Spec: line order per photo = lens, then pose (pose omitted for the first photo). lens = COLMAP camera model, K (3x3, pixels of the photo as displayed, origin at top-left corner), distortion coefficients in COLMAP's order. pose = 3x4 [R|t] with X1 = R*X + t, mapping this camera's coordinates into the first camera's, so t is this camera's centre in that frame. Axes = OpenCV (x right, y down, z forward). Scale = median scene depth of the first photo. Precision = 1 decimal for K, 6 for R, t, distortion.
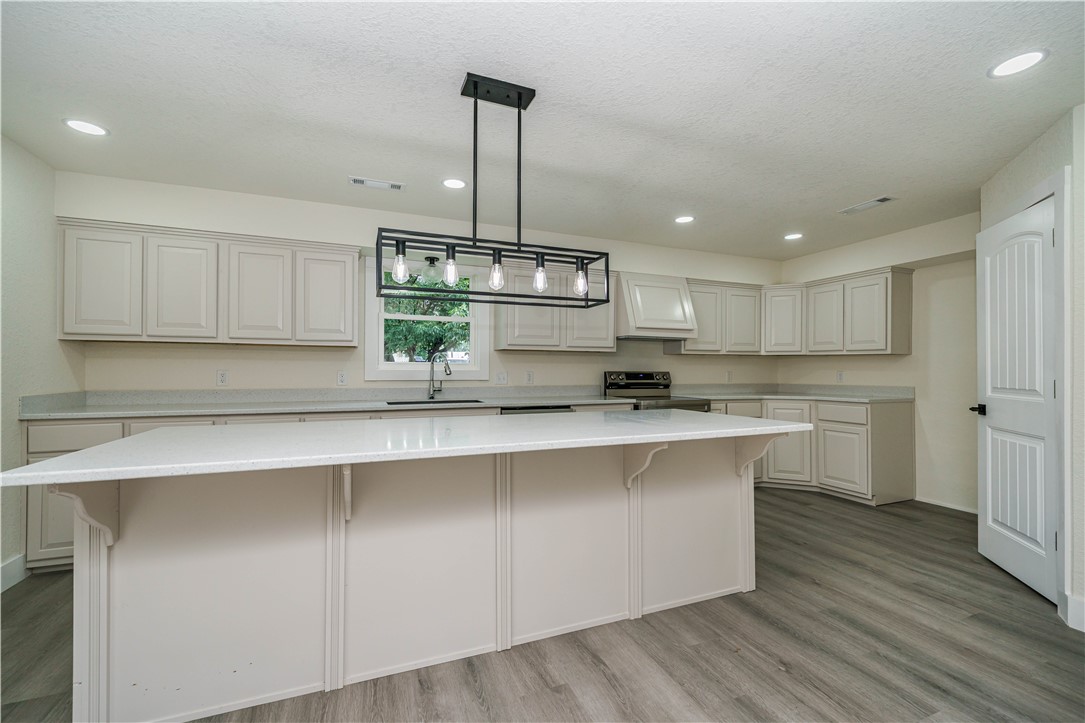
lens RADIAL K [[450.6, 0, 542.5], [0, 450.6, 361.5], [0, 0, 1]] dist [-0.000035, -0.000152]
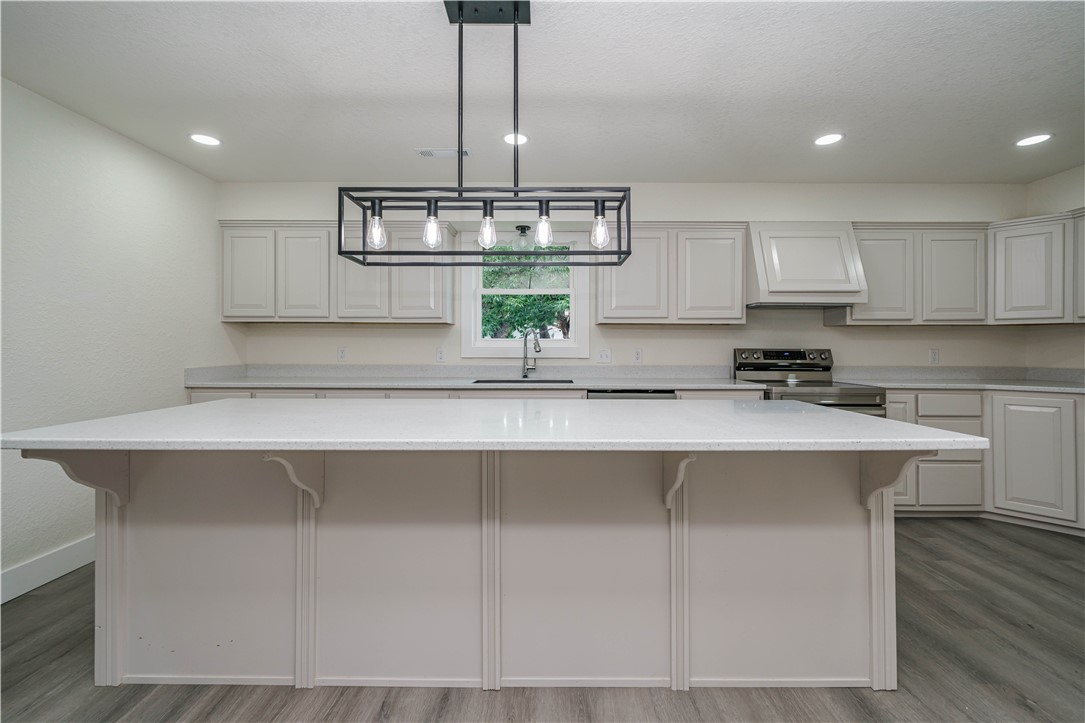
lens RADIAL K [[464.2, 0, 547.2], [0, 464.2, 339.3], [0, 0, 1]] dist [-0.001318, -0.000223]
pose [[0.929059, -0.006869, -0.369867, 0.152177], [0.007163, 0.999974, -0.000578, 0.004006], [0.369861, -0.002112, 0.929085, 0.122458]]
